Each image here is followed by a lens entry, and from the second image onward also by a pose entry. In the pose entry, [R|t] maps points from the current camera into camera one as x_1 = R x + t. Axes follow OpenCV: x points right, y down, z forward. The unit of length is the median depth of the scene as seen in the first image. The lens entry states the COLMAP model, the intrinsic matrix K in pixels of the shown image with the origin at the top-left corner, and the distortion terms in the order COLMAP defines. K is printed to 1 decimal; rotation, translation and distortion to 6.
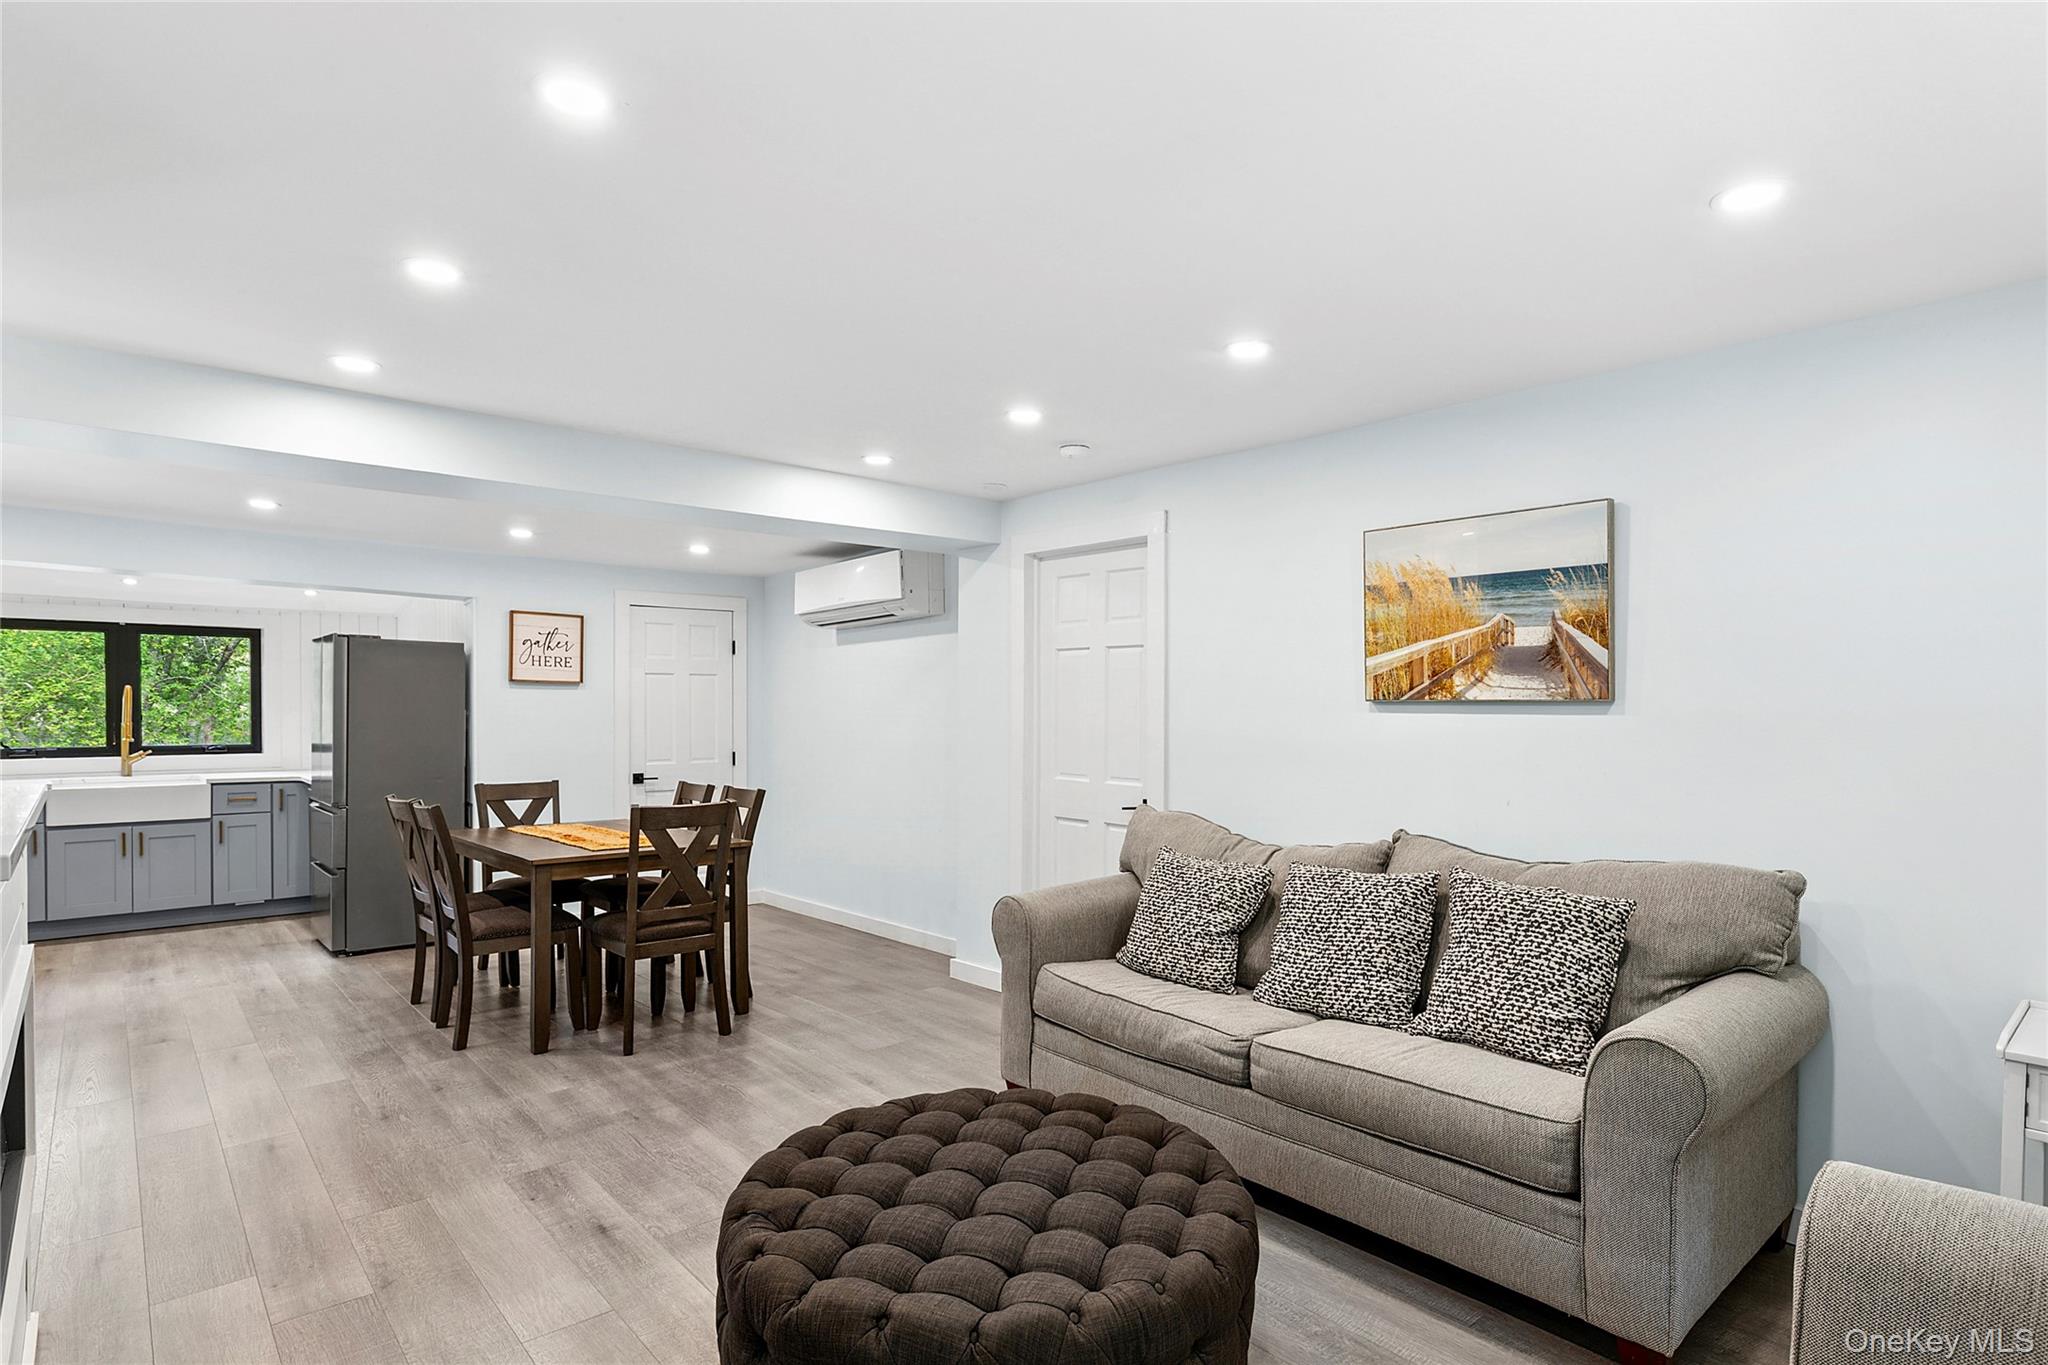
lens RADIAL K [[1051.7, 0, 1036.3], [0, 1051.7, 696.9], [0, 0, 1]] dist [-0.001007, -0.000598]
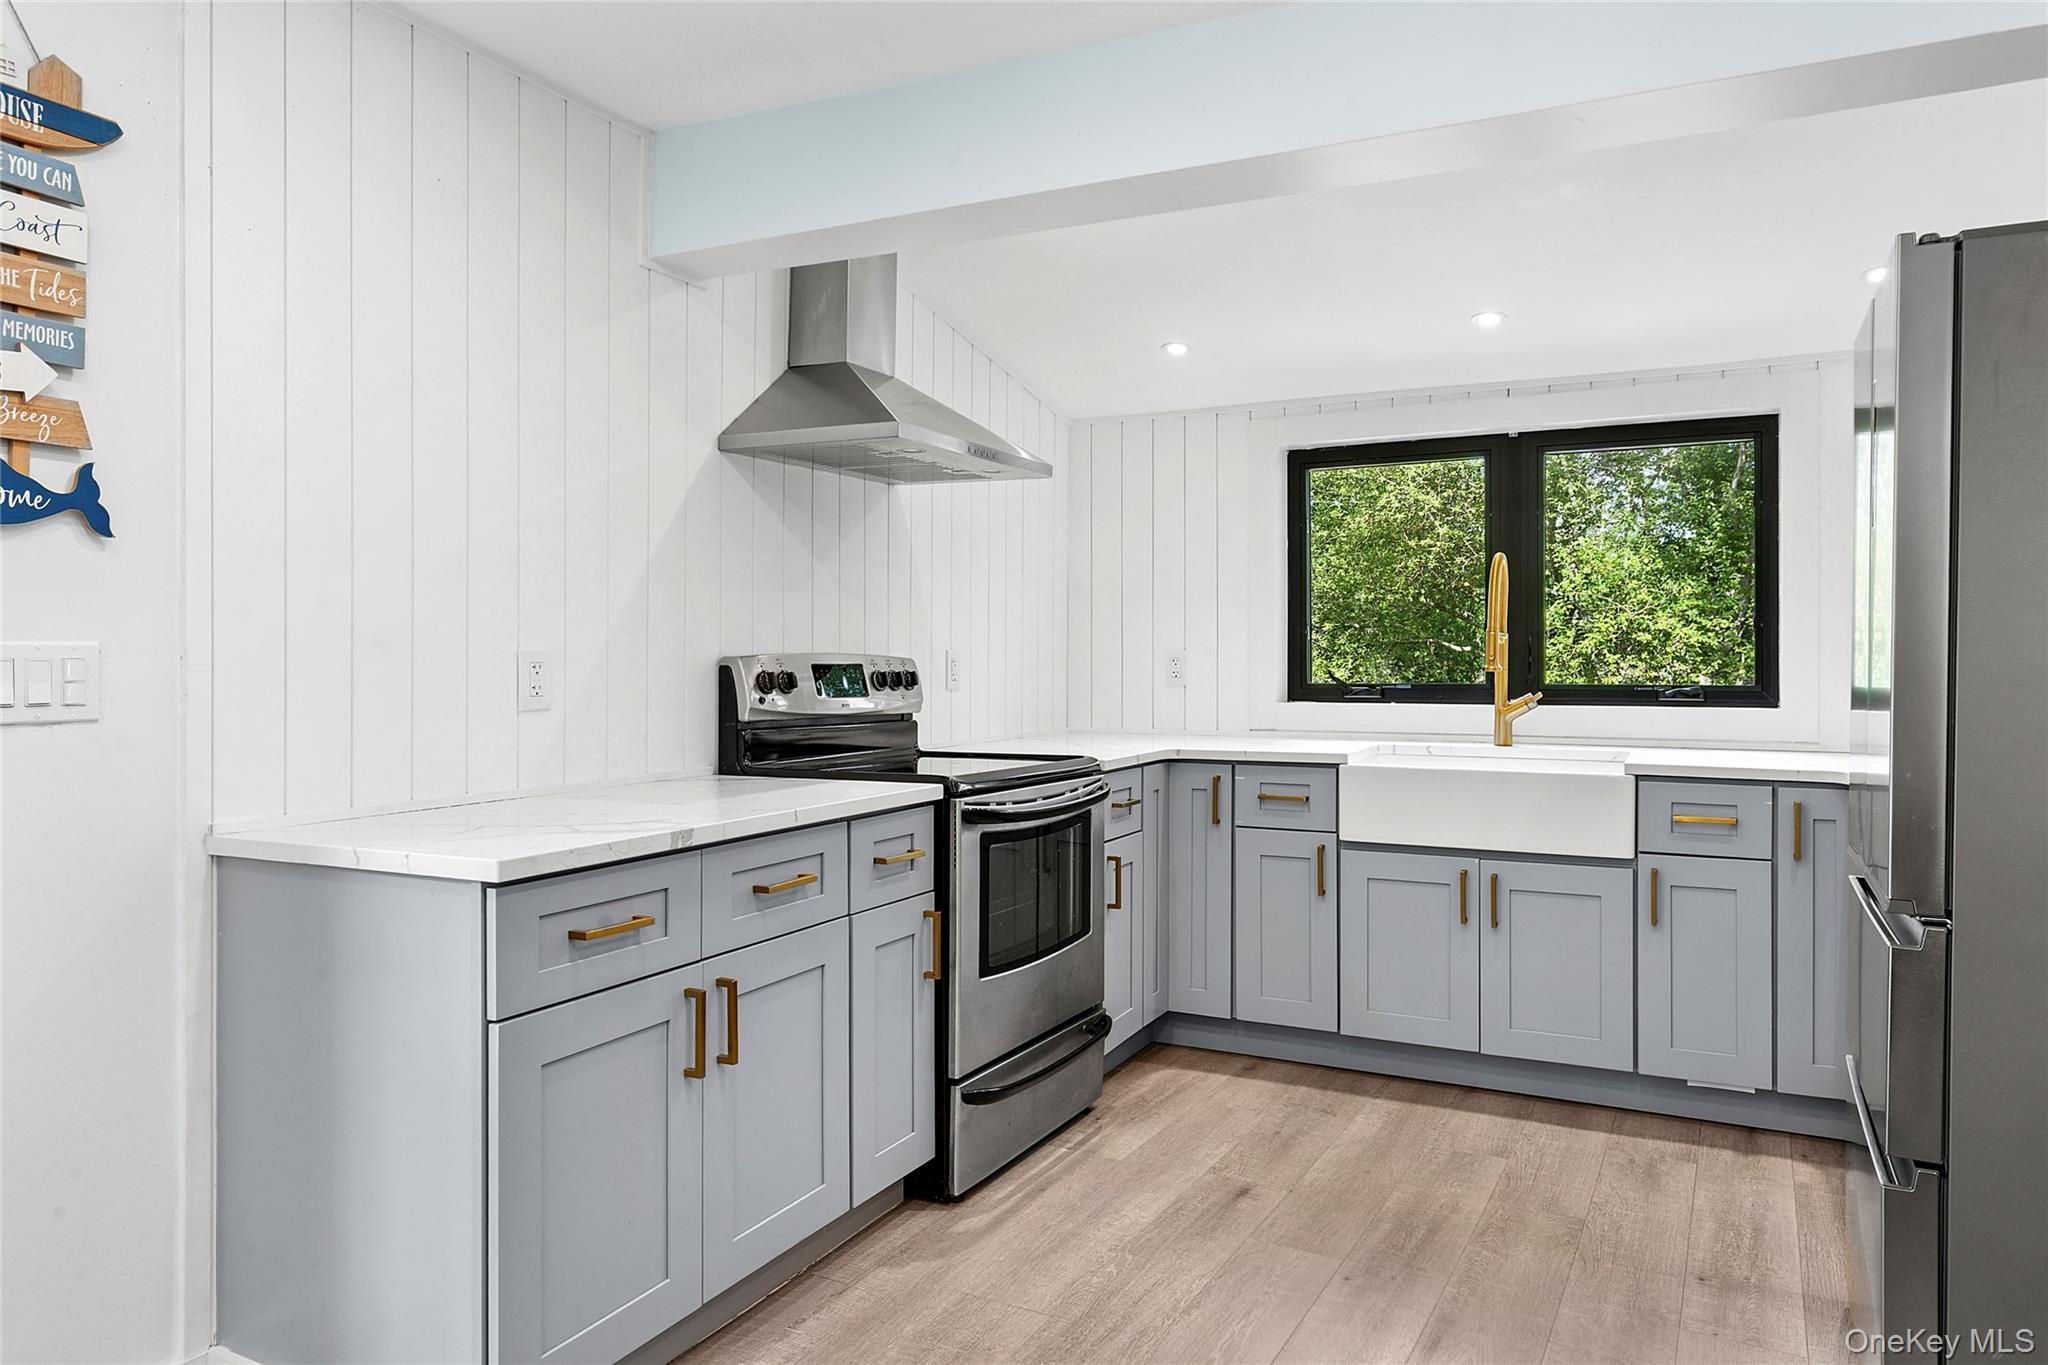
lens RADIAL K [[1365.1, 0, 1025.0], [0, 1365.1, 670.6], [0, 0, 1]] dist [0.028273, -0.000355]
pose [[0.337386, 0.006213, -0.941346, -0.359931], [0.017252, 0.999769, 0.012782, 0.030362], [0.941208, -0.020552, 0.337201, 0.596090]]
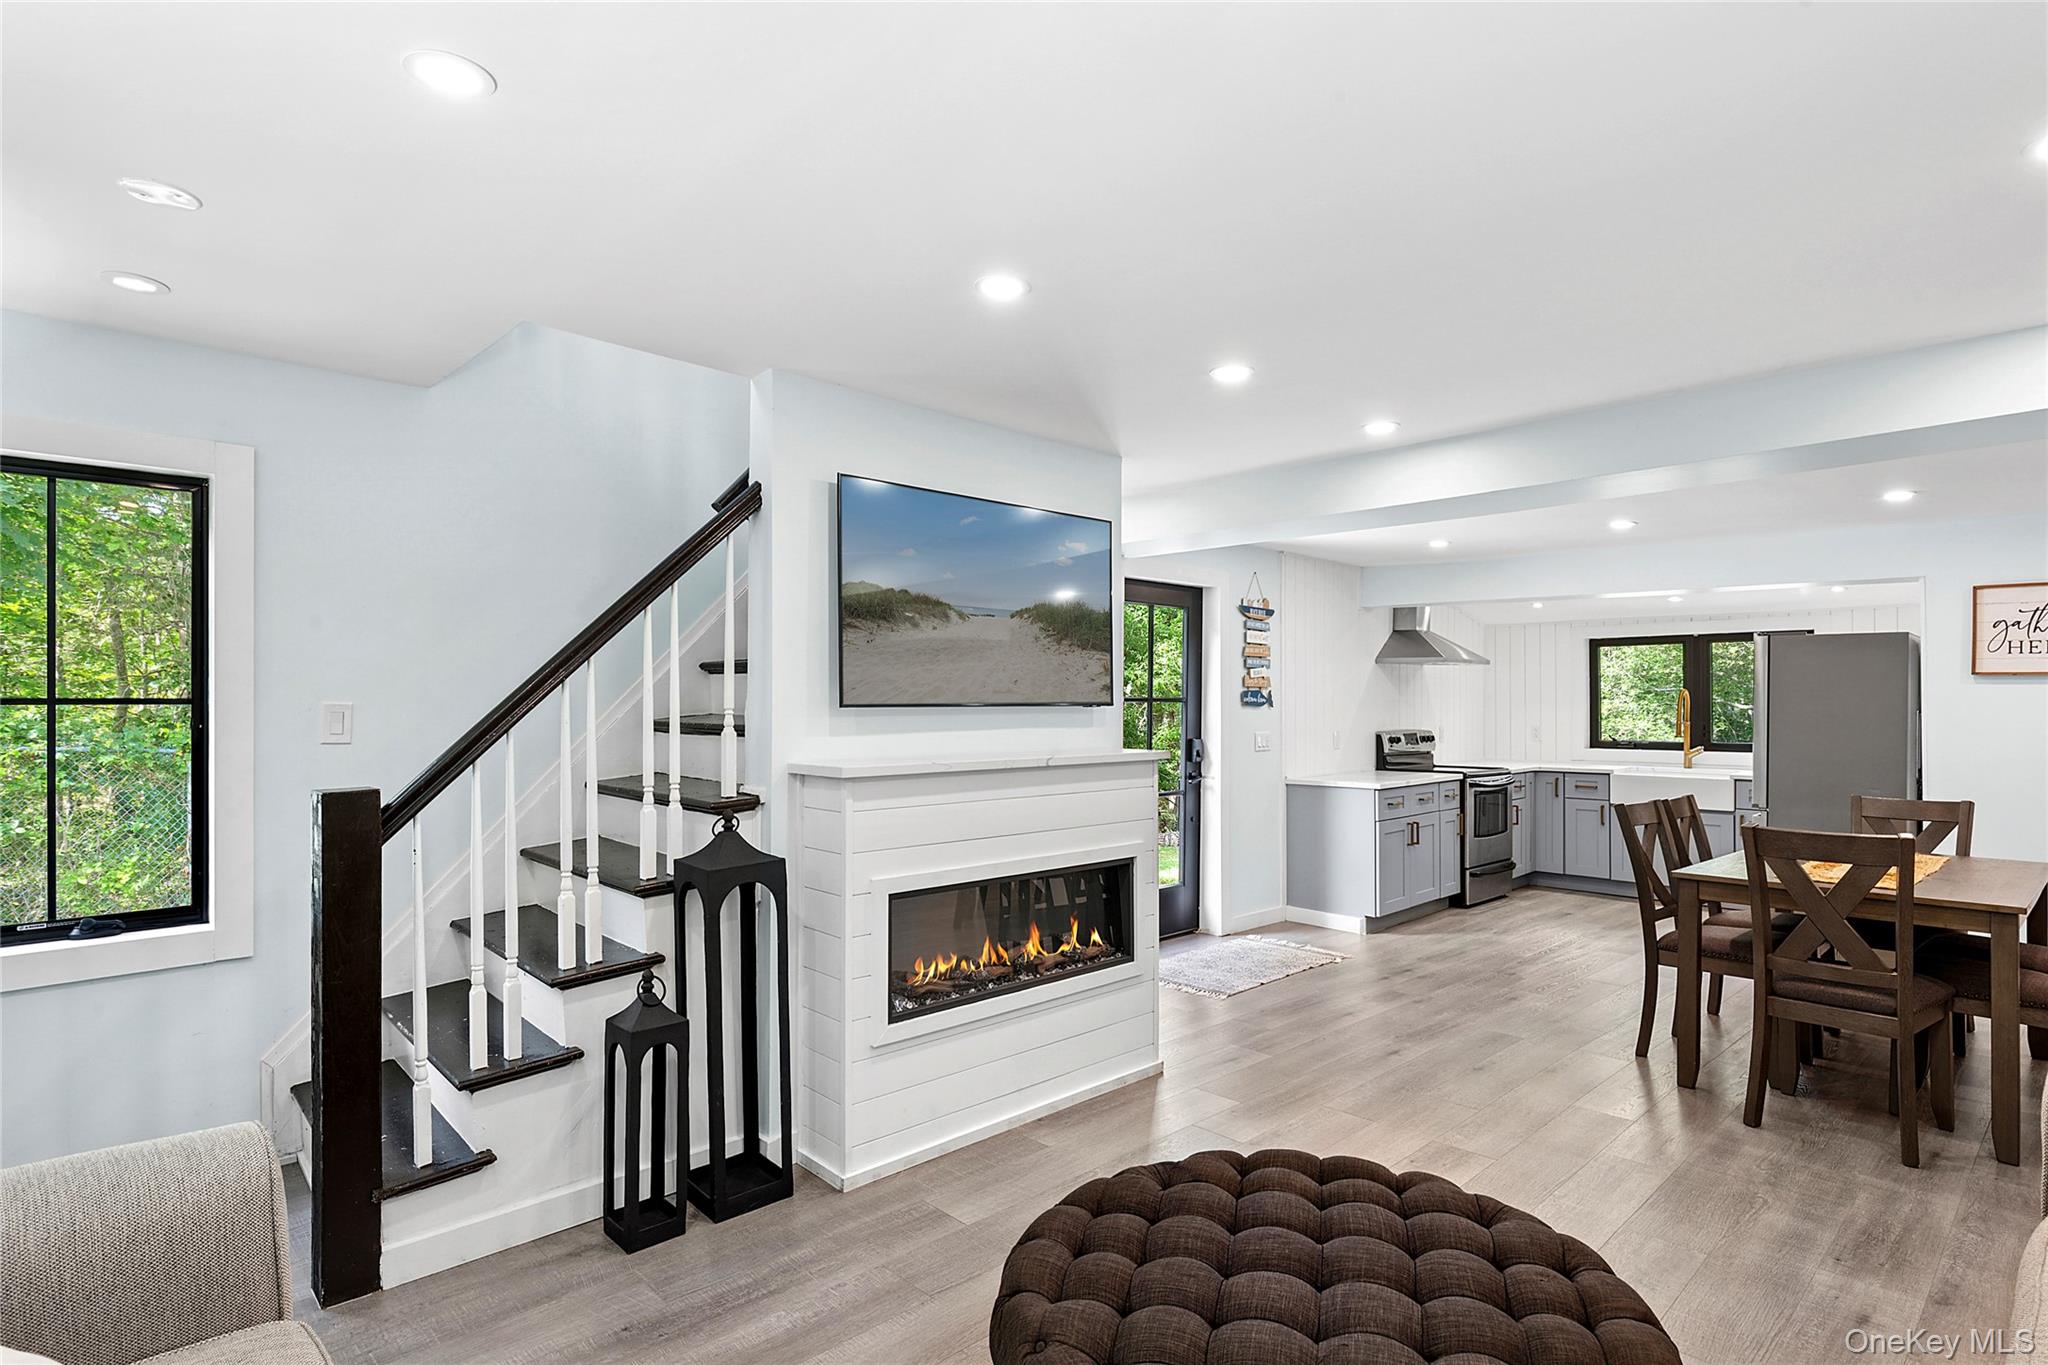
lens RADIAL K [[1051.7, 0, 1029.4], [0, 1051.7, 698.8], [0, 0, 1]] dist [-0.001007, -0.000598]
pose [[0.031313, -0.010377, -0.999456, 0.266235], [0.016035, 0.999823, -0.009878, -0.000387], [0.999381, -0.015717, 0.031474, 0.249010]]
